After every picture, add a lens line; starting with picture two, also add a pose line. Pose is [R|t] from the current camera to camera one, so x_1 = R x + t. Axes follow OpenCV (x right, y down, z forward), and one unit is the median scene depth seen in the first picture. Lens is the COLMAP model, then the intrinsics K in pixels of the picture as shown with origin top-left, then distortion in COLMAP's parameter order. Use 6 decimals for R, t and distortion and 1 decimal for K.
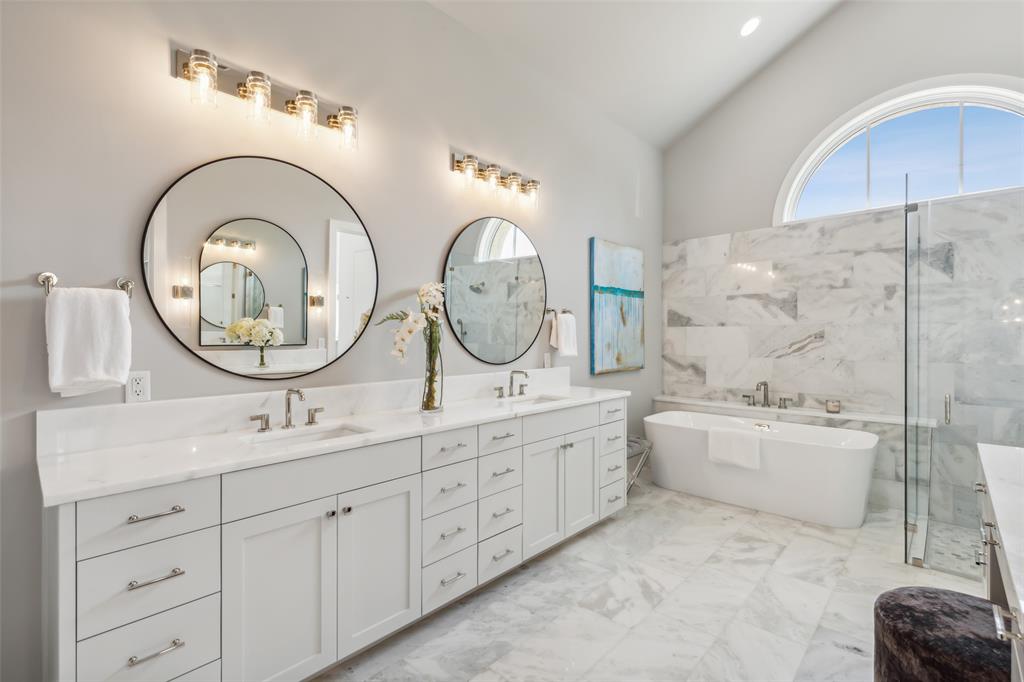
lens RADIAL K [[464.9, 0, 518.9], [0, 464.9, 340.7], [0, 0, 1]] dist [0.009117, -0.002921]
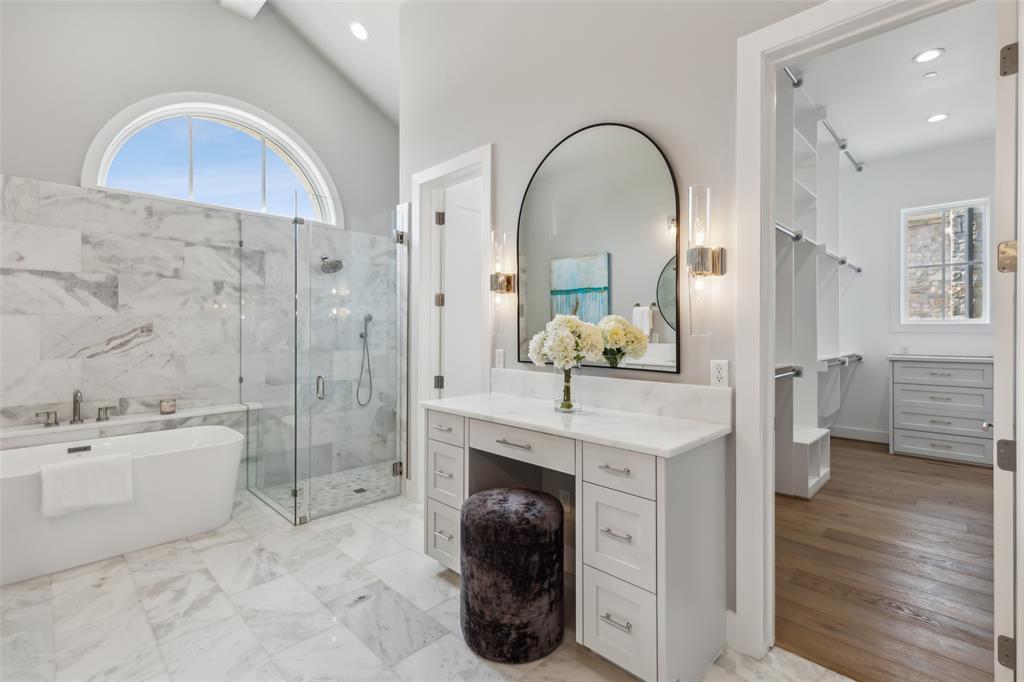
lens RADIAL K [[464.9, 0, 513.7], [0, 464.9, 331.9], [0, 0, 1]] dist [0.009117, -0.002921]
pose [[0.033486, -0.001893, 0.999437, -0.222950], [0.006707, 0.999976, 0.001669, -0.002686], [-0.999417, 0.006647, 0.033498, 0.296989]]
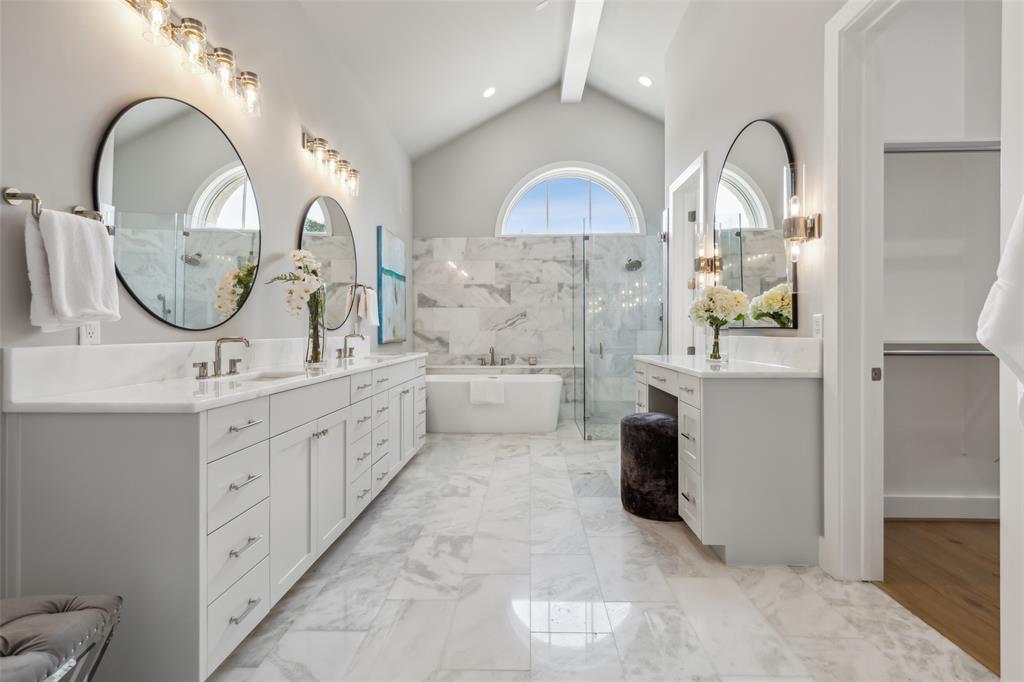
lens RADIAL K [[464.9, 0, 523.0], [0, 464.9, 335.3], [0, 0, 1]] dist [0.009117, -0.002921]
pose [[0.747163, -0.008323, 0.664589, -0.361514], [0.008505, 0.999959, 0.002961, 0.053572], [-0.664586, 0.003440, 0.747204, -0.110890]]
